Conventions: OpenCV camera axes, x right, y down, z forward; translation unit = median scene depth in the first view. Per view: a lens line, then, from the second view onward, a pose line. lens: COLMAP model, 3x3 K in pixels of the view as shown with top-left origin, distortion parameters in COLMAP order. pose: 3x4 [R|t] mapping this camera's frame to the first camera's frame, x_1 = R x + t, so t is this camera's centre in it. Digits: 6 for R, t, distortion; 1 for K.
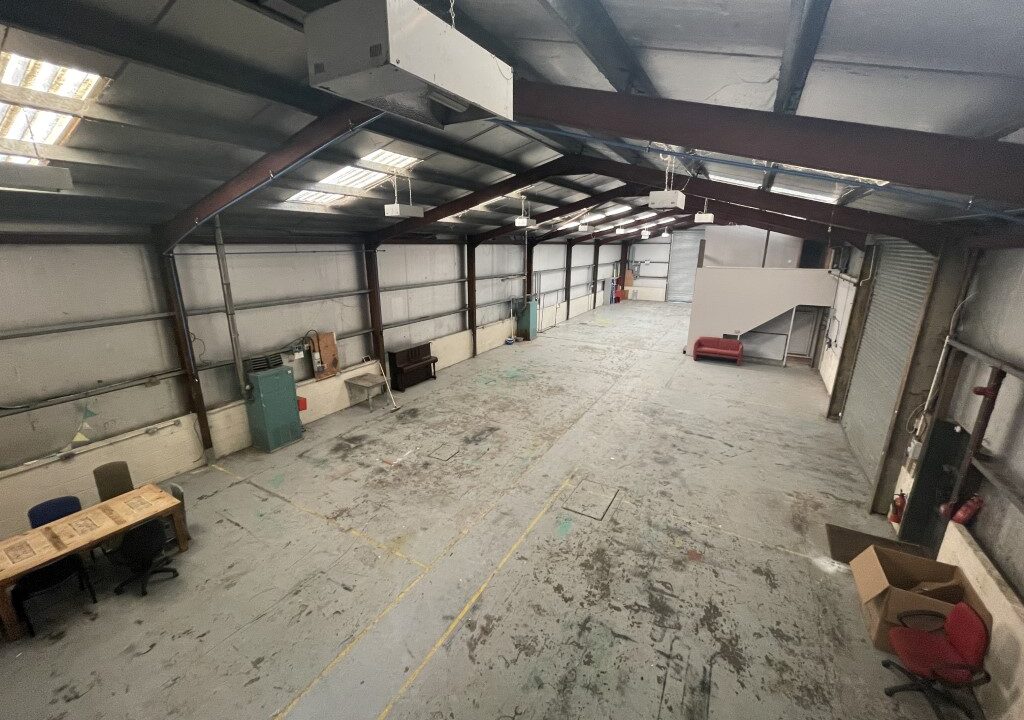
lens RADIAL K [[416.9, 0, 508.4], [0, 416.9, 360.0], [0, 0, 1]] dist [0.002445, -0.001586]
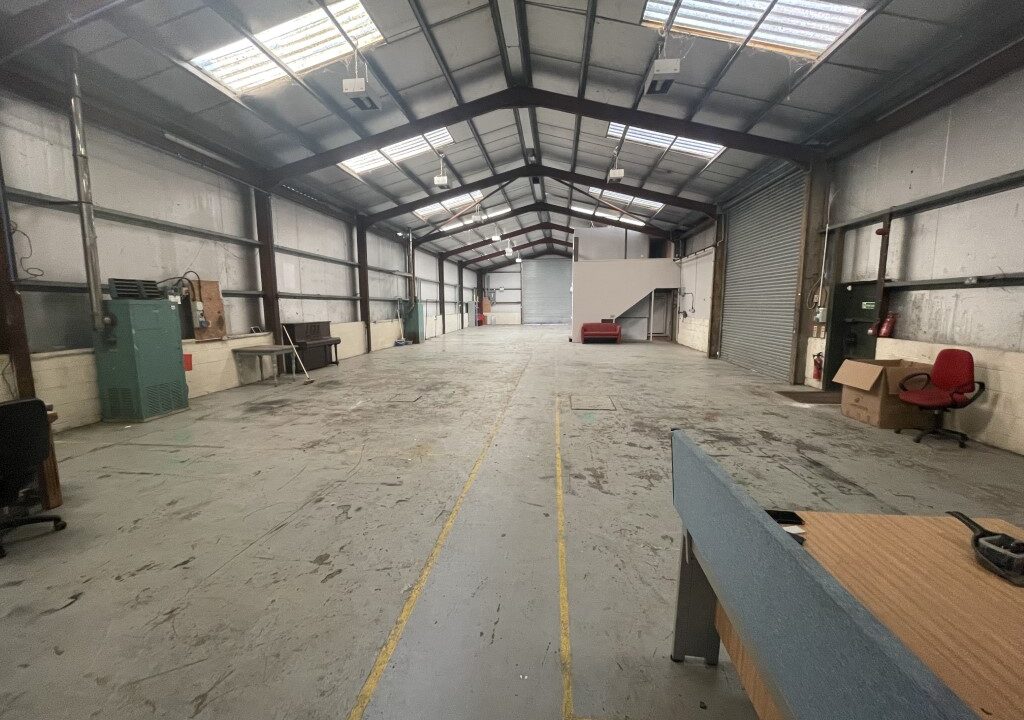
lens RADIAL K [[416.9, 0, 510.2], [0, 416.9, 358.3], [0, 0, 1]] dist [0.002445, -0.001586]
pose [[0.918426, -0.058344, 0.391266, -0.223081], [0.114506, 0.985932, -0.121763, 0.212202], [-0.378658, 0.156633, 0.912187, 0.116363]]
